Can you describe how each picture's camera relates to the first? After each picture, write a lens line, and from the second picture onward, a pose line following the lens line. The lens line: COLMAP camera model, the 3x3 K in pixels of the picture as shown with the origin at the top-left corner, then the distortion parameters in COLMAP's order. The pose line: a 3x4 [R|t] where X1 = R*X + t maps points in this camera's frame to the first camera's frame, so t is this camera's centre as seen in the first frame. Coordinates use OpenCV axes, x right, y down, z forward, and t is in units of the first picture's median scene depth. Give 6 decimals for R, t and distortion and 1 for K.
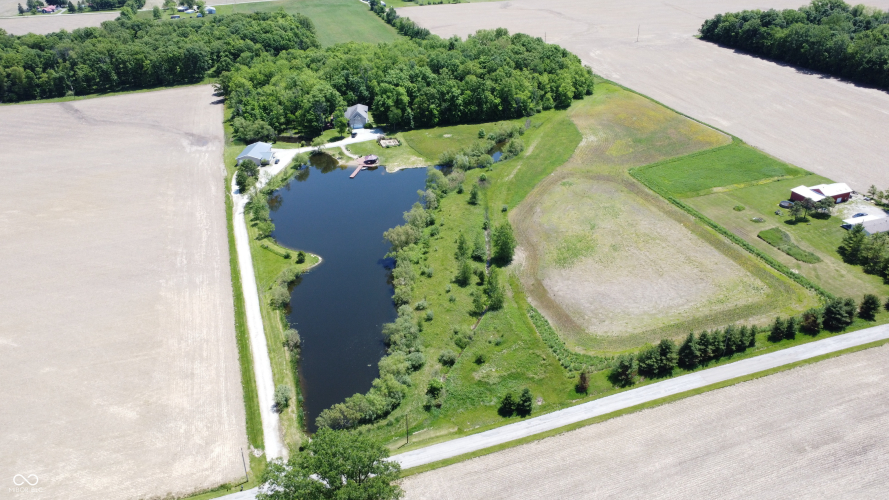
lens RADIAL K [[656.6, 0, 437.9], [0, 656.6, 251.5], [0, 0, 1]] dist [-0.135885, 0.202785]
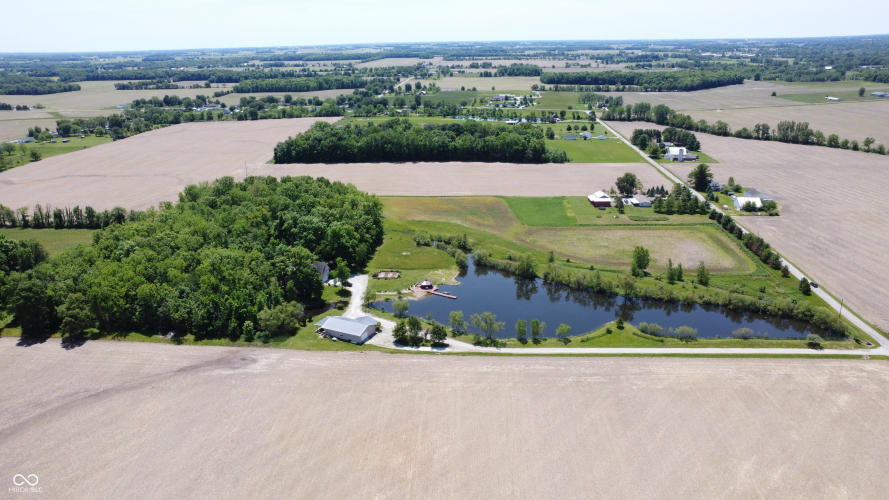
lens RADIAL K [[668.5, 0, 439.5], [0, 668.5, 226.3], [0, 0, 1]] dist [-0.255595, 0.415599]
pose [[0.365083, -0.237966, 0.900048, -0.938162], [0.462542, 0.885379, 0.046468, -0.244204], [-0.807941, 0.399346, 0.433306, 0.483580]]
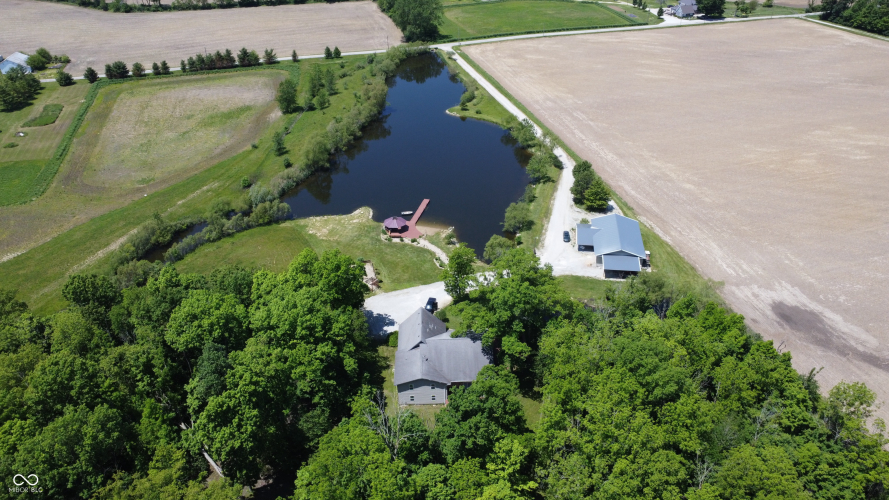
lens RADIAL K [[656.6, 0, 437.9], [0, 656.6, 251.5], [0, 0, 1]] dist [-0.135885, 0.202785]
pose [[-0.996715, 0.012412, 0.080026, -0.176982], [0.076530, 0.467522, 0.880662, -0.608755], [-0.026483, 0.883894, -0.466936, 1.227569]]
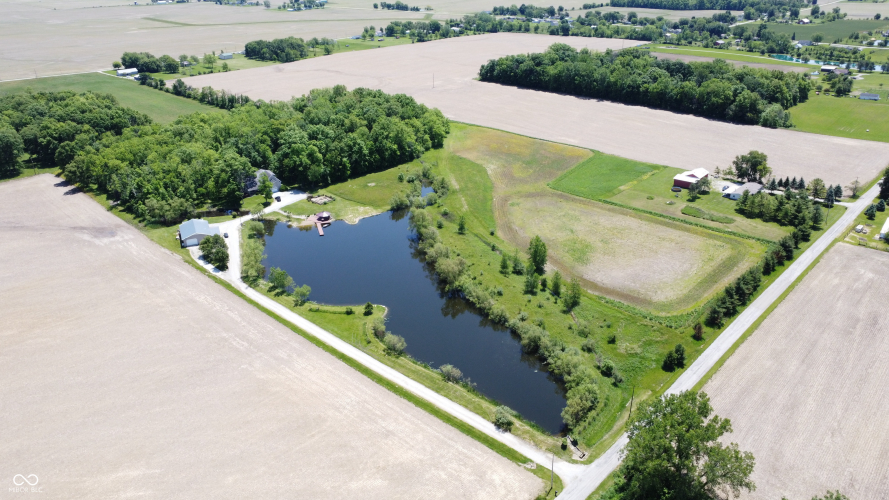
lens RADIAL K [[656.6, 0, 437.9], [0, 656.6, 251.5], [0, 0, 1]] dist [-0.135885, 0.202785]
pose [[0.878203, -0.190687, 0.438632, -0.379226], [0.229784, 0.972528, -0.037272, -0.010040], [-0.419474, 0.133523, 0.897894, 0.034445]]
